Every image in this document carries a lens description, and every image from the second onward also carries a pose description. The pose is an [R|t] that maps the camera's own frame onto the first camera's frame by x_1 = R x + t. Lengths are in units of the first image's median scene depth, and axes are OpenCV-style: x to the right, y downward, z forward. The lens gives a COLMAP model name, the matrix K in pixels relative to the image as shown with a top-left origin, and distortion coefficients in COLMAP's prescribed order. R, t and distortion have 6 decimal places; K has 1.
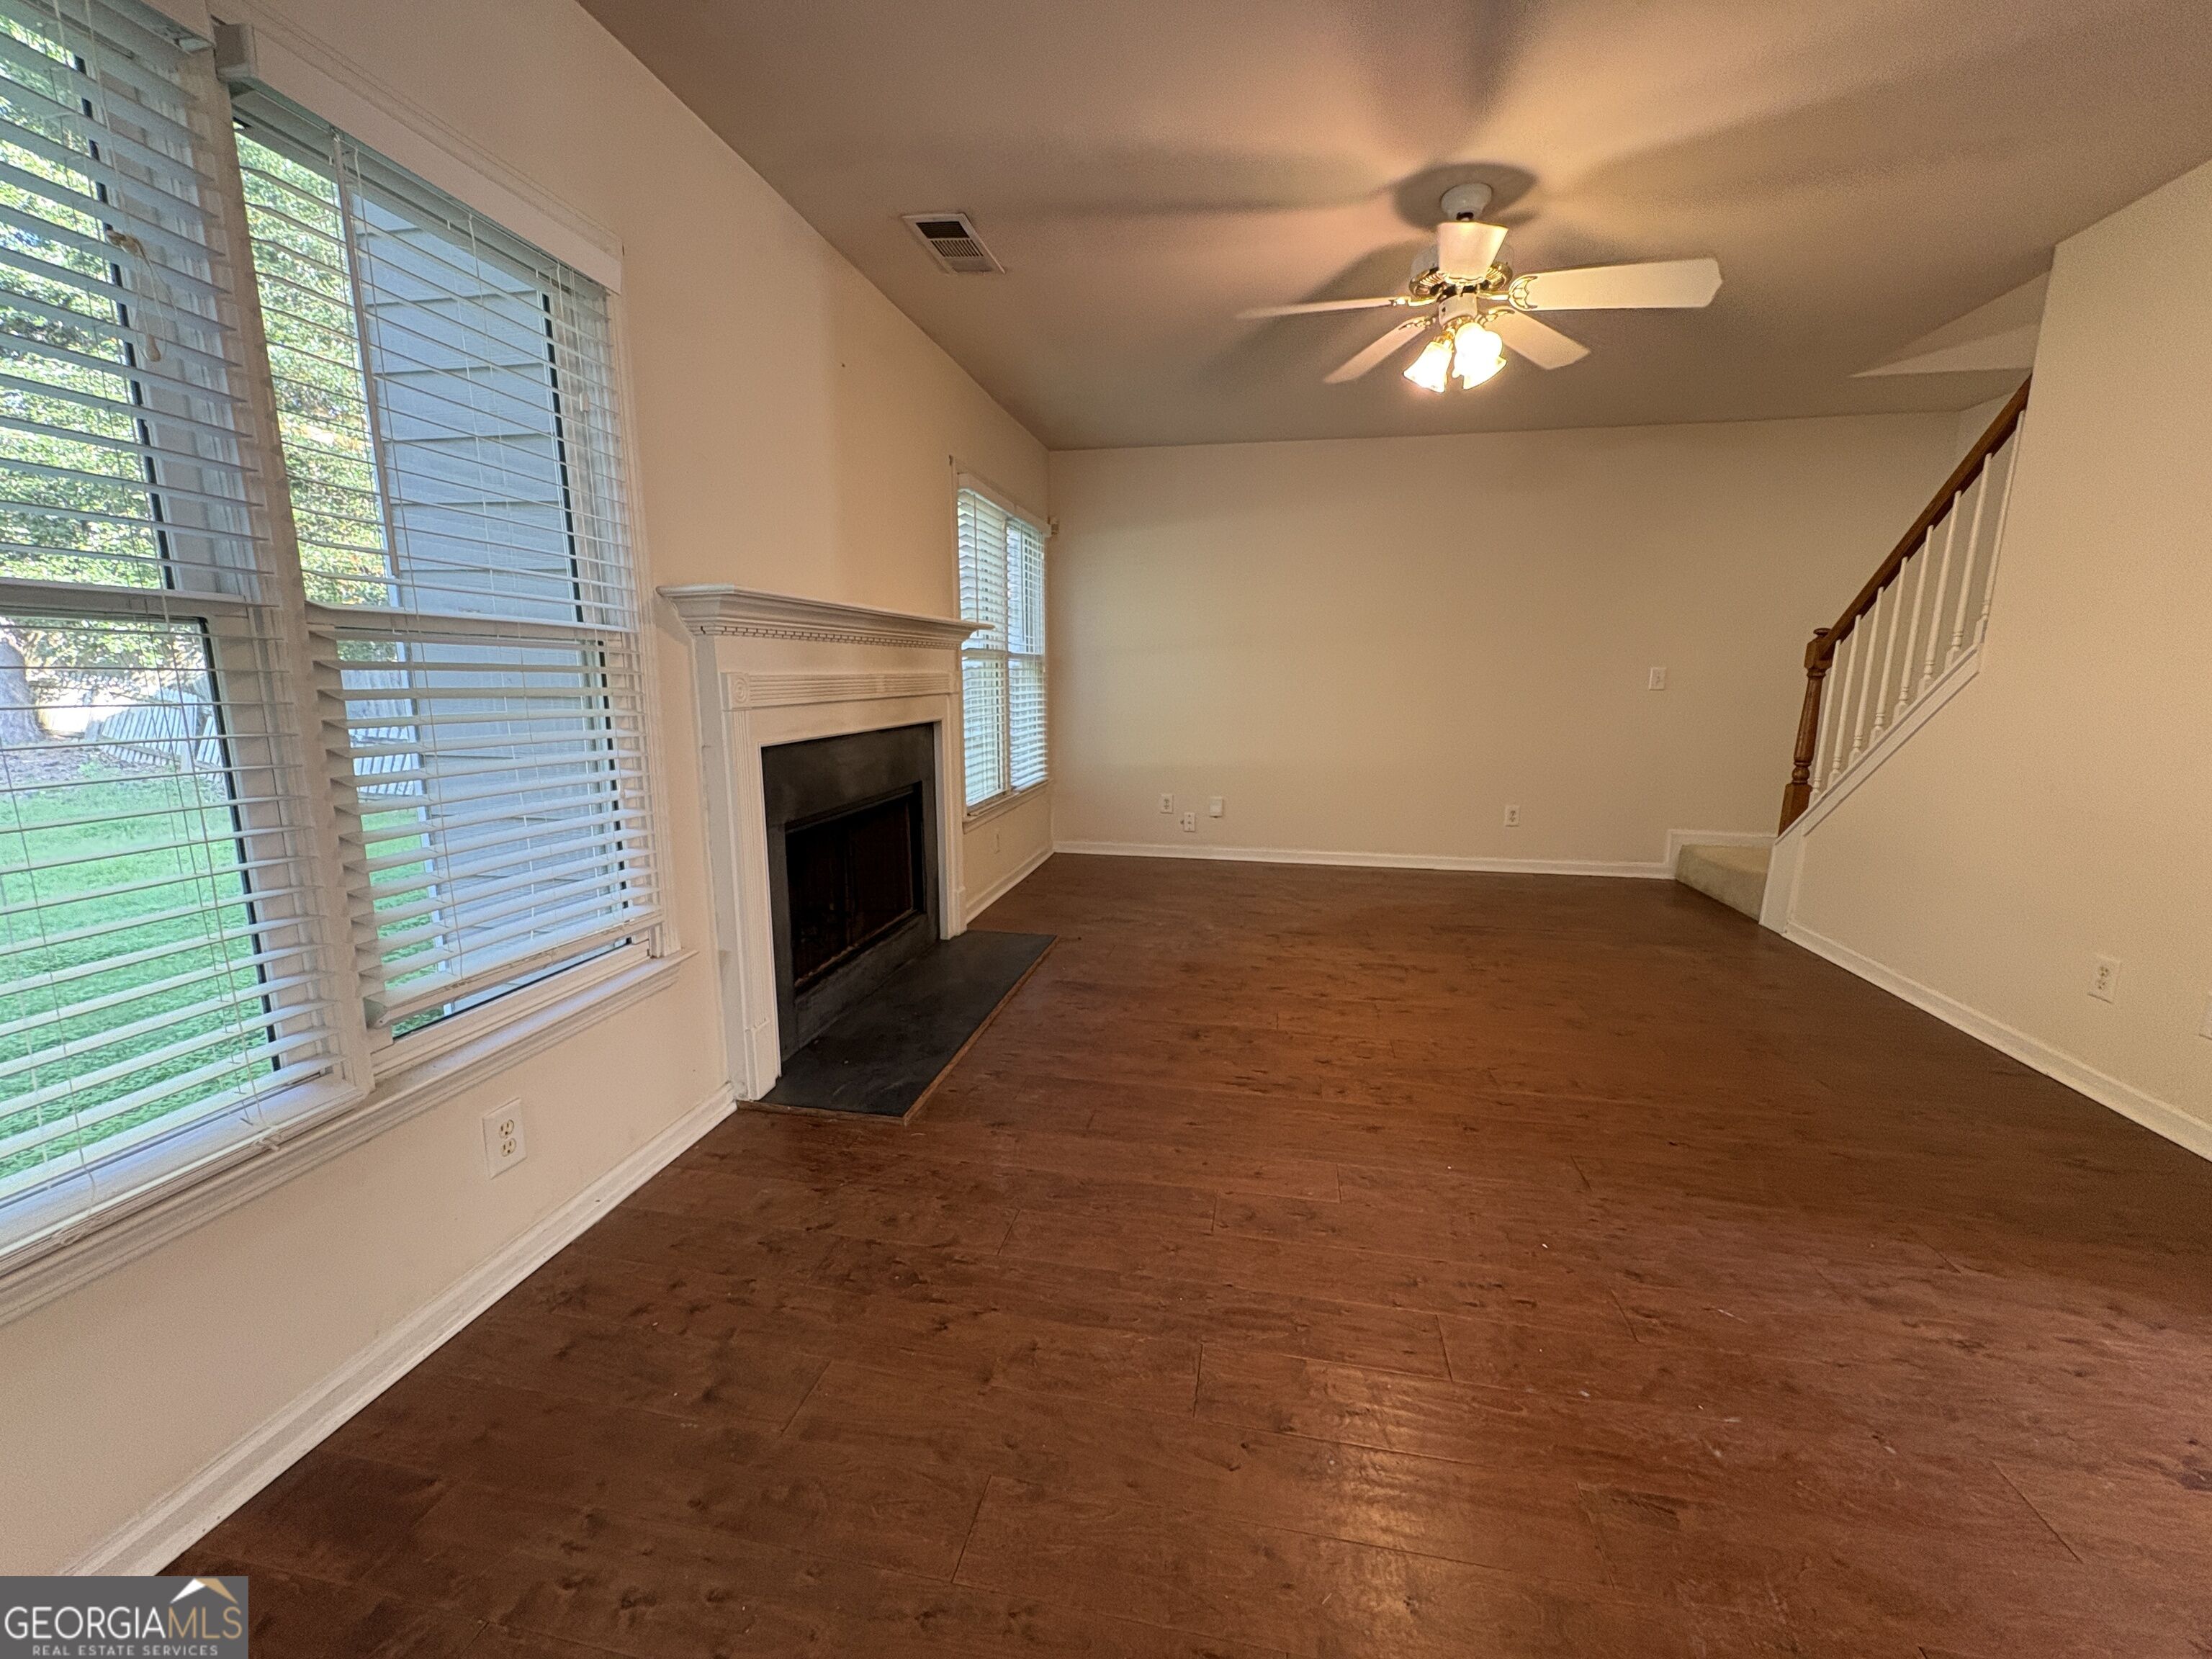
lens RADIAL K [[883.5, 0, 1109.1], [0, 883.5, 829.5], [0, 0, 1]] dist [0.001663, -0.000037]
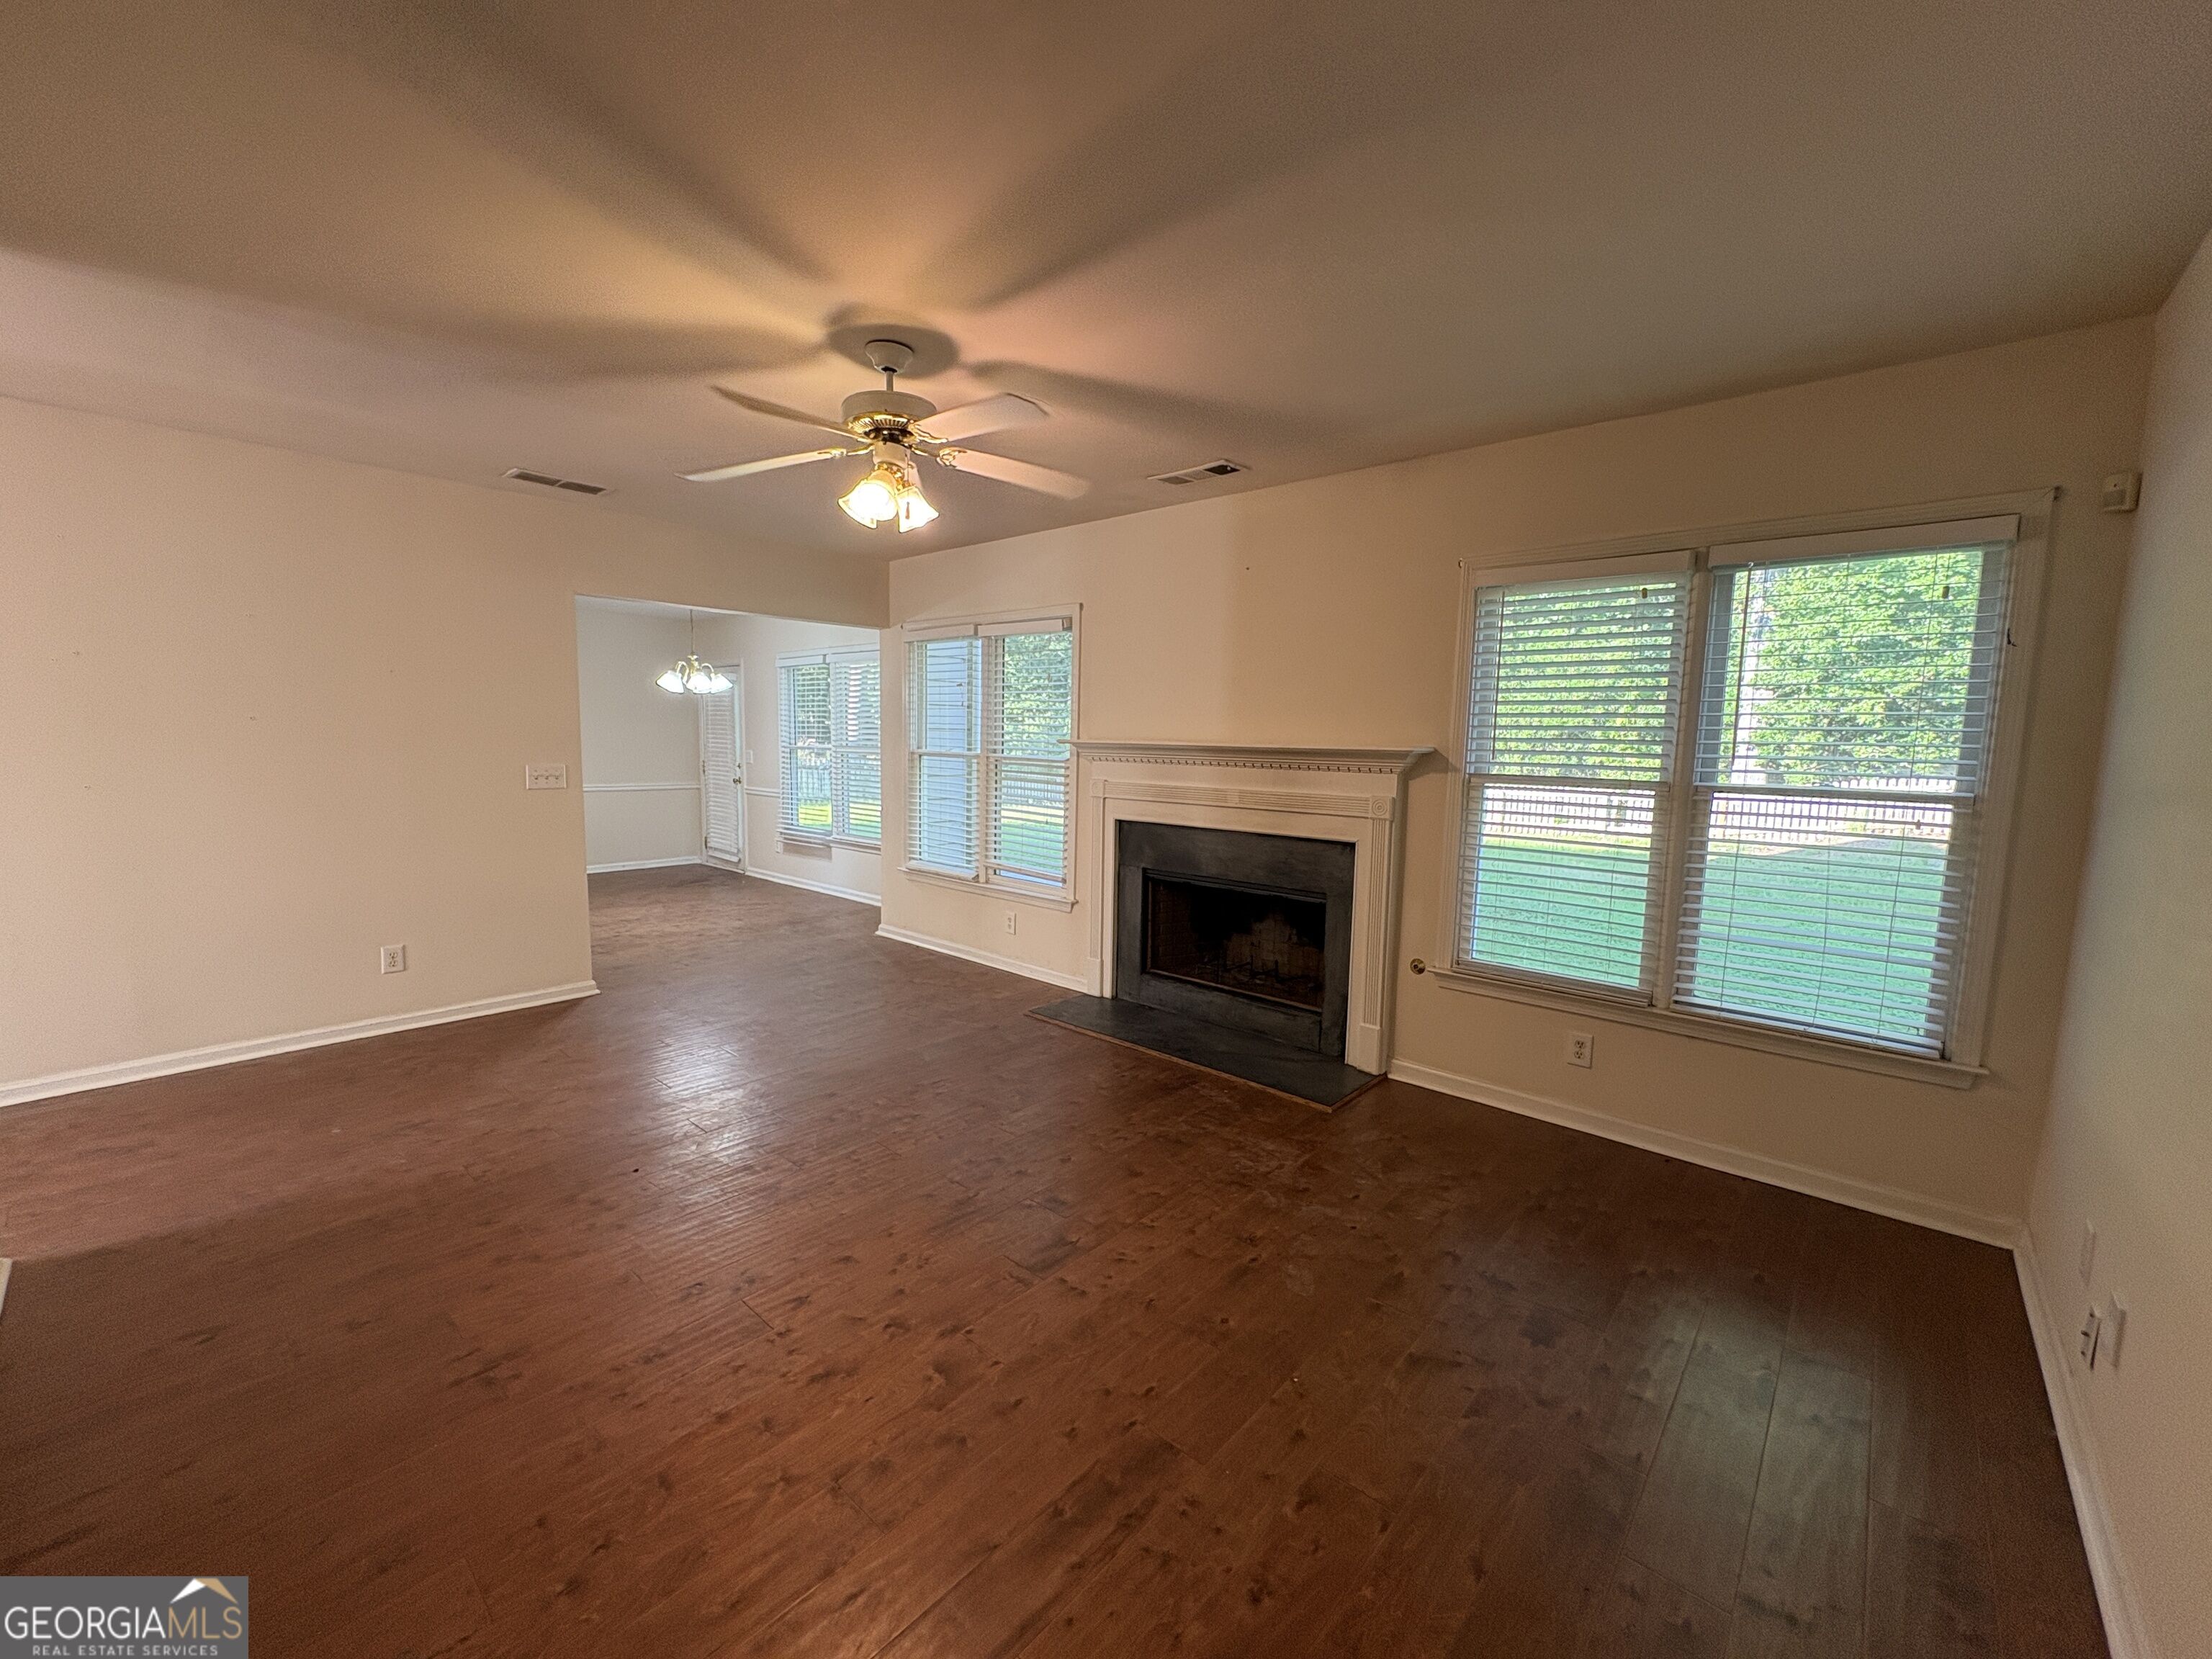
lens RADIAL K [[883.5, 0, 1109.1], [0, 883.5, 829.5], [0, 0, 1]] dist [0.001663, -0.000037]
pose [[-0.517744, 0.073318, -0.852388, 1.130091], [-0.172490, 0.966916, 0.187940, -0.391508], [0.837967, 0.244333, -0.487968, 1.764938]]
